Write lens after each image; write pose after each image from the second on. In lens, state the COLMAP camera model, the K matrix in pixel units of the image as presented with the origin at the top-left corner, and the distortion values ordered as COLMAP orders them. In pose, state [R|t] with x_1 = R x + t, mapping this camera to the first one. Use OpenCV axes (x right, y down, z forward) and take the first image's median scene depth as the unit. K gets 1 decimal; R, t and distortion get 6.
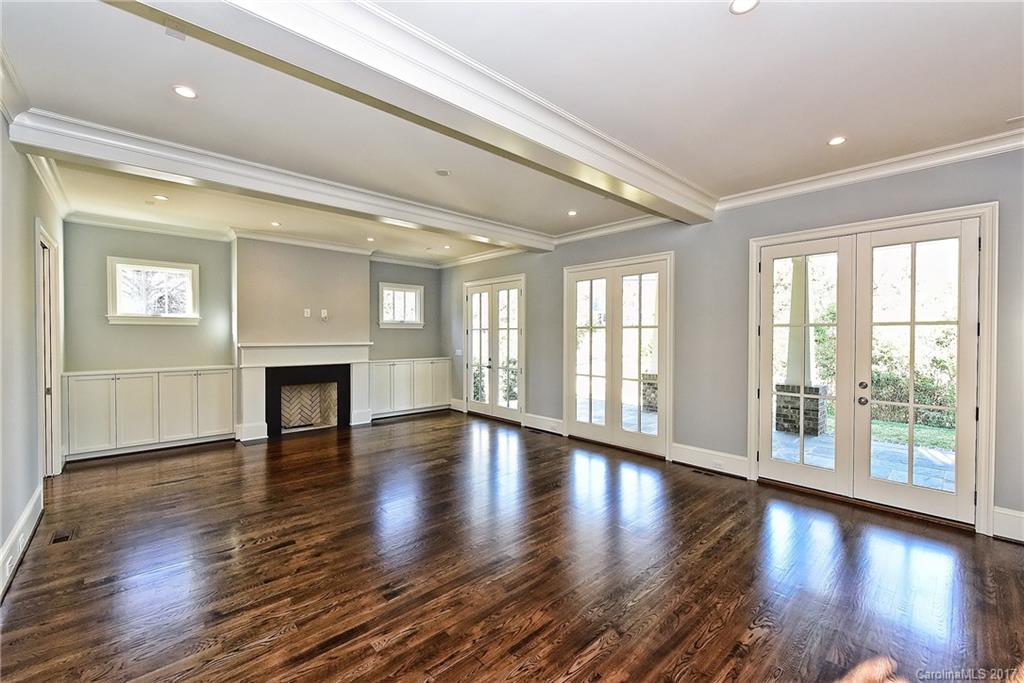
lens RADIAL K [[424.9, 0, 514.1], [0, 424.9, 338.7], [0, 0, 1]] dist [-0.002500, 0.000058]
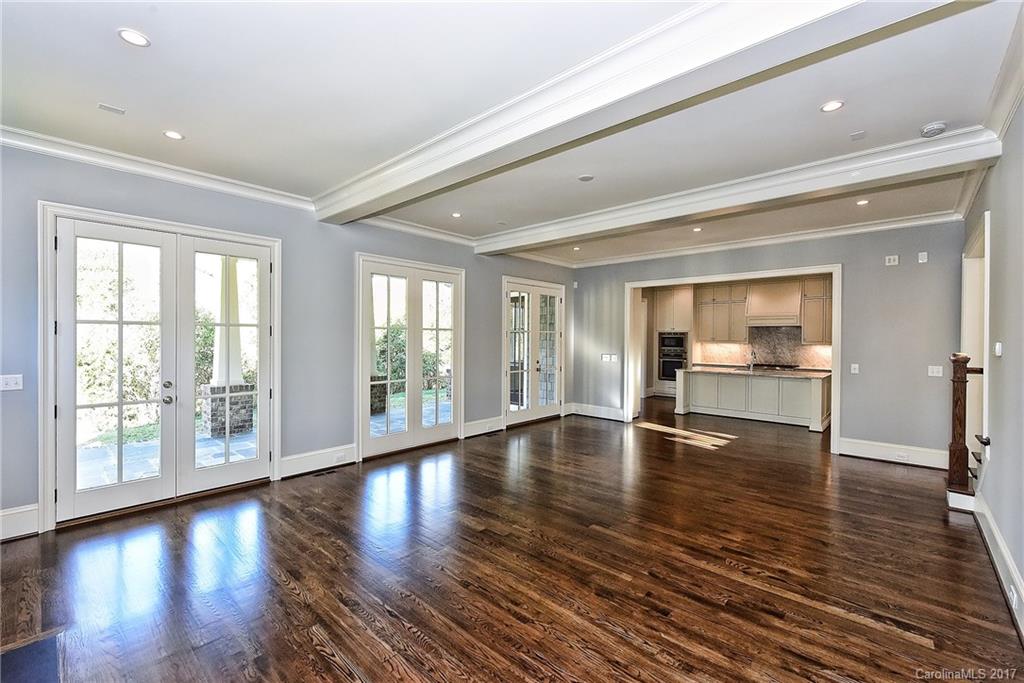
lens RADIAL K [[424.9, 0, 518.7], [0, 424.9, 344.1], [0, 0, 1]] dist [-0.002500, 0.000058]
pose [[-0.091994, -0.019697, 0.995565, -0.590197], [0.003060, 0.999794, 0.020064, -0.007982], [-0.995755, 0.004892, -0.091915, 0.633771]]
